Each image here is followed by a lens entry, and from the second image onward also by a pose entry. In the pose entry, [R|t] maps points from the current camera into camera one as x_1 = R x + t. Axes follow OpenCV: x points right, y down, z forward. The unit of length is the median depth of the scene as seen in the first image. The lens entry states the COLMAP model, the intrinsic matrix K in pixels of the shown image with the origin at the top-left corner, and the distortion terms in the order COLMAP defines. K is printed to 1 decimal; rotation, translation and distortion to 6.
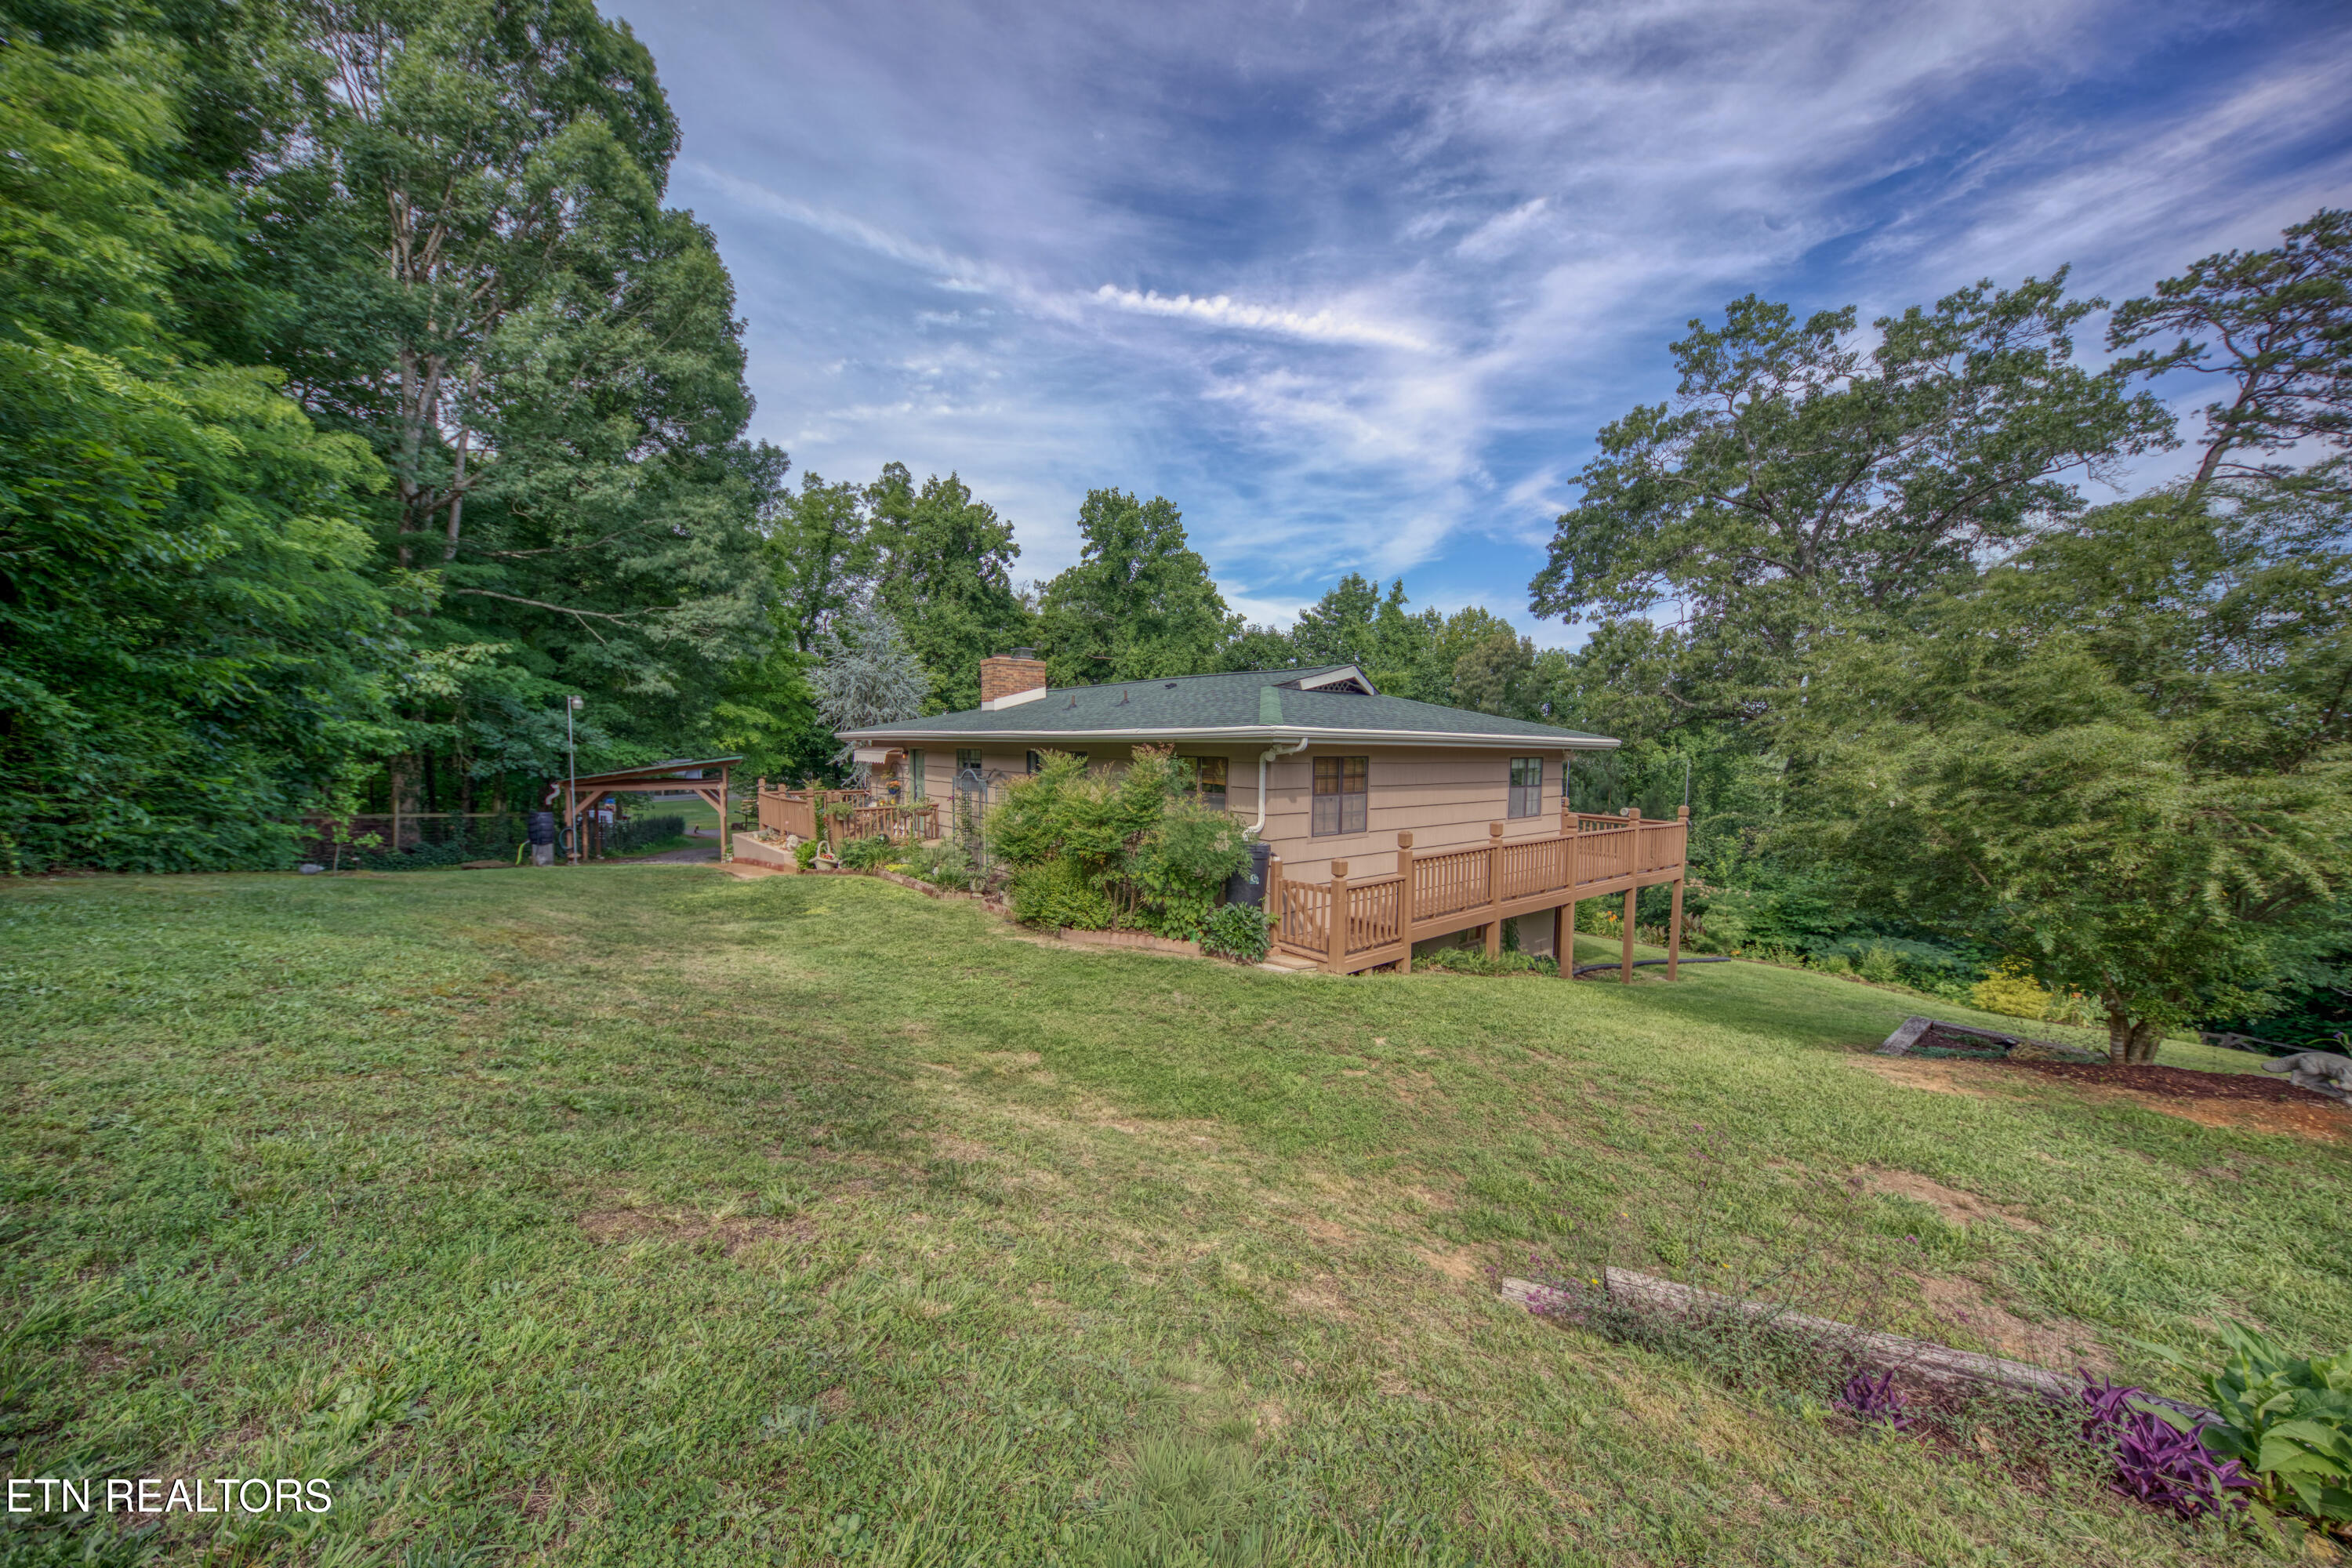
lens RADIAL K [[841.3, 0, 1190.7], [0, 841.3, 782.8], [0, 0, 1]] dist [0.005814, -0.001993]
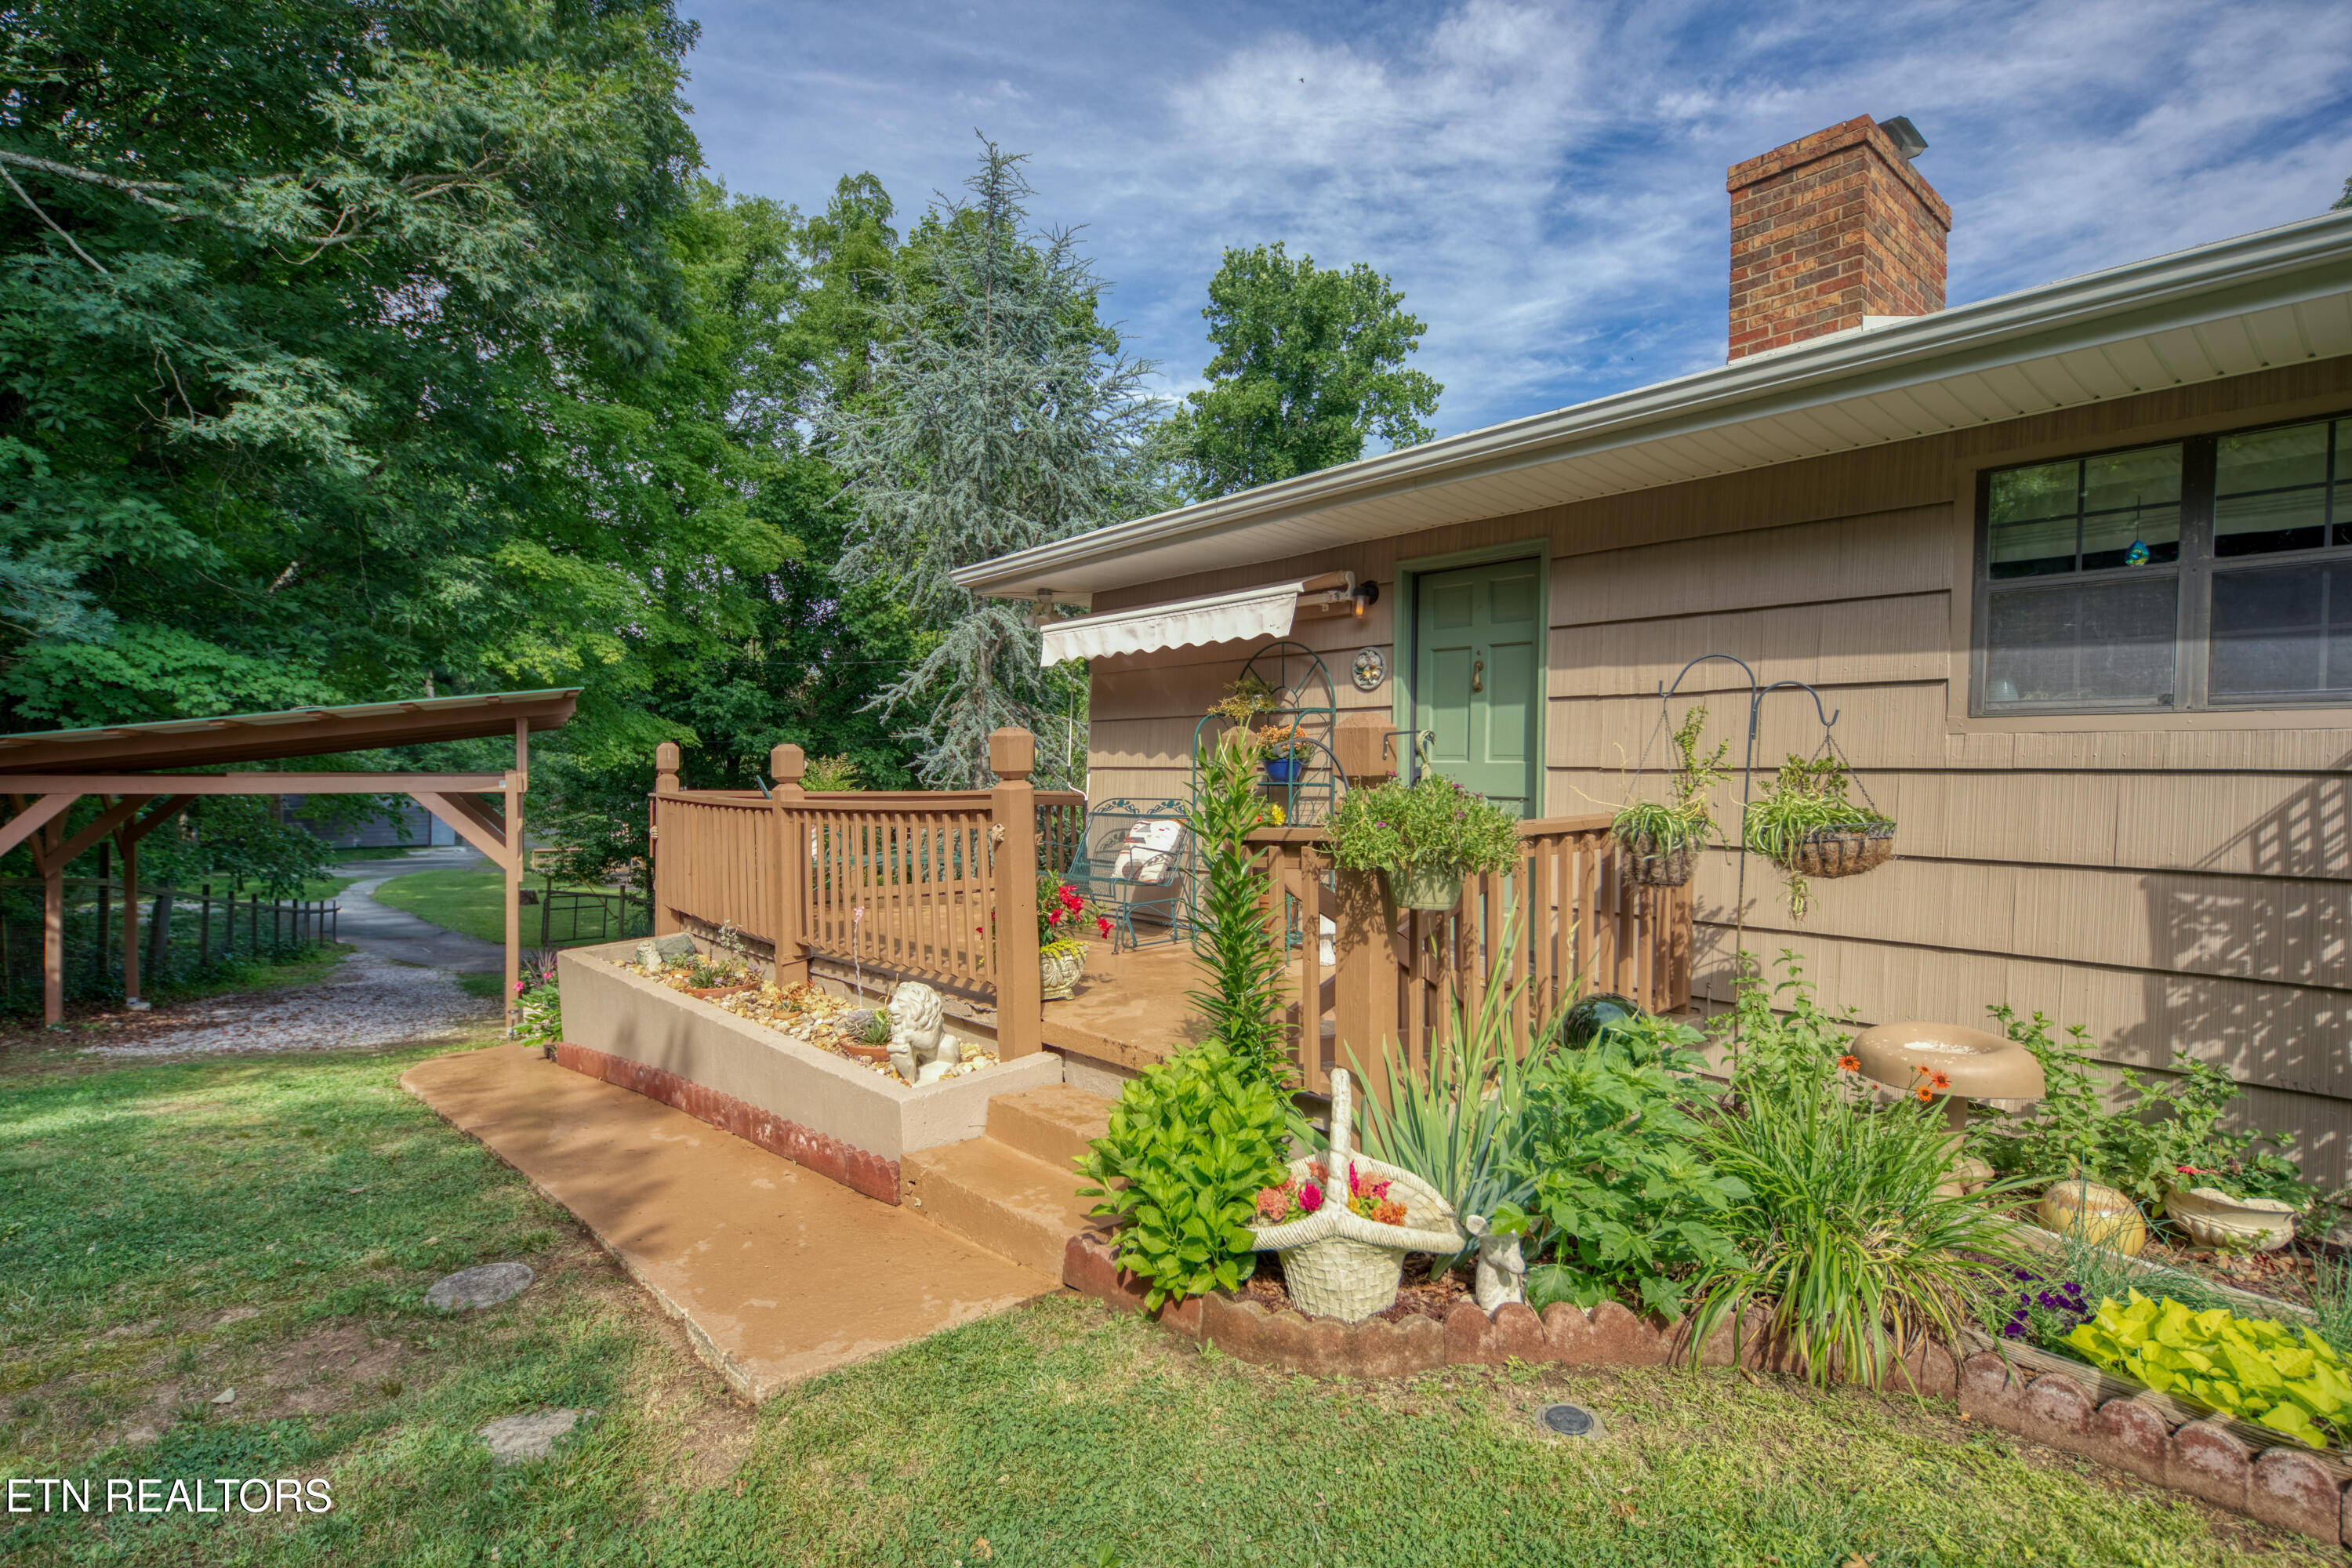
lens RADIAL K [[1210.5, 0, 1160.9], [0, 1210.5, 790.2], [0, 0, 1]] dist [0.022996, 0.000449]
pose [[0.999953, 0.000821, -0.009648, -0.169396], [-0.001187, 0.999276, -0.038024, 0.011939], [0.009610, 0.038034, 0.999230, 0.299727]]
